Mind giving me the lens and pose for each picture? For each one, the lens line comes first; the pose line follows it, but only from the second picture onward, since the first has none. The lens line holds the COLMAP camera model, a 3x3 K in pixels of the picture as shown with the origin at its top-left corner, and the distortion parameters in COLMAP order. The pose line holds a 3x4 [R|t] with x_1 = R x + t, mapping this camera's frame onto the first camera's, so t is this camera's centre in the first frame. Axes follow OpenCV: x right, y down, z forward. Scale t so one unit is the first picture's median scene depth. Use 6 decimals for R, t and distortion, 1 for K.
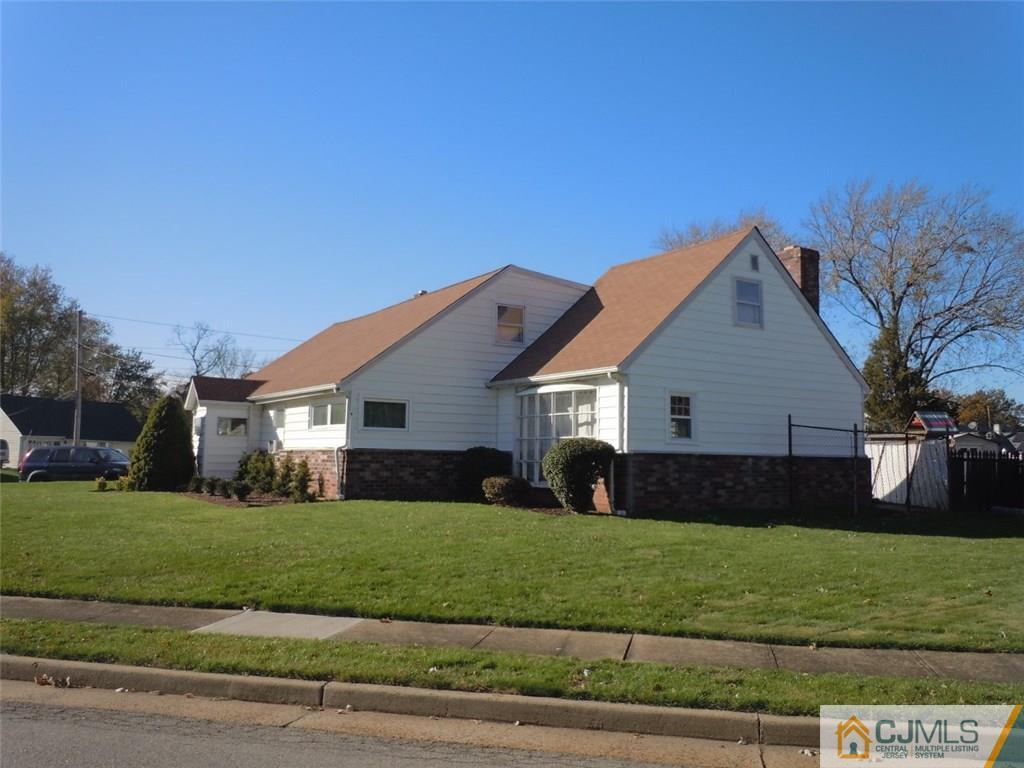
lens RADIAL K [[807.8, 0, 496.9], [0, 807.8, 384.0], [0, 0, 1]] dist [-0.019862, -0.004275]
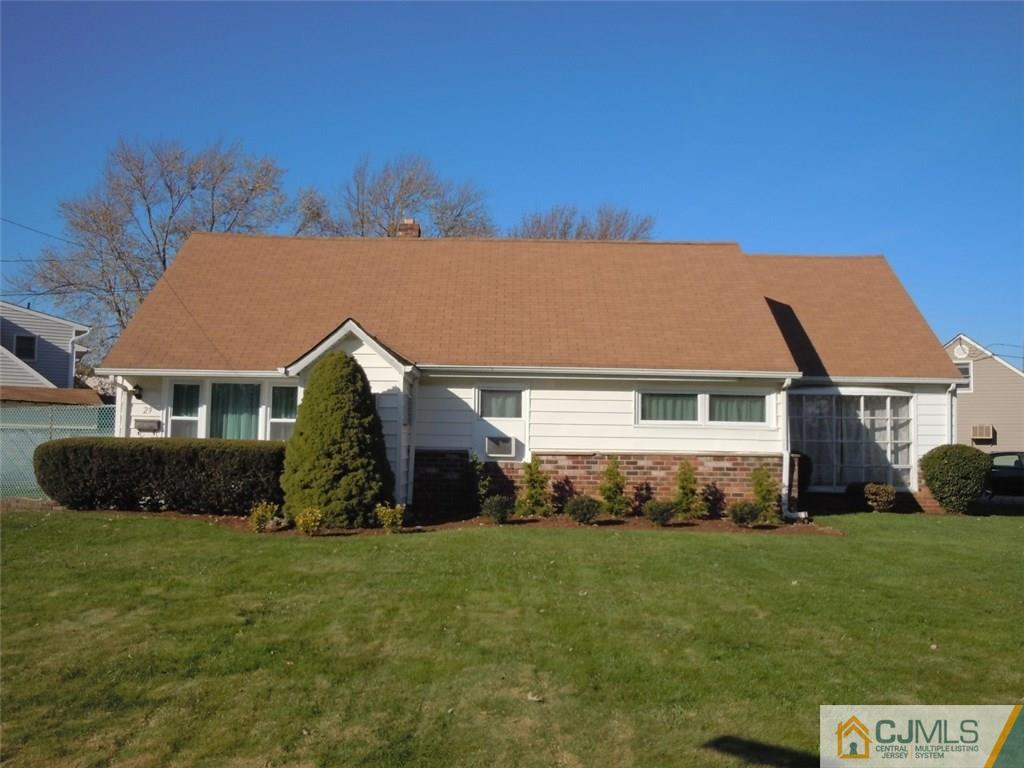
lens RADIAL K [[807.8, 0, 496.9], [0, 807.8, 384.0], [0, 0, 1]] dist [-0.019862, -0.004275]
pose [[0.631458, 0.061399, 0.772975, -0.943652], [-0.078248, 0.996817, -0.015258, 0.044830], [-0.771452, -0.050849, 0.634253, 0.699038]]
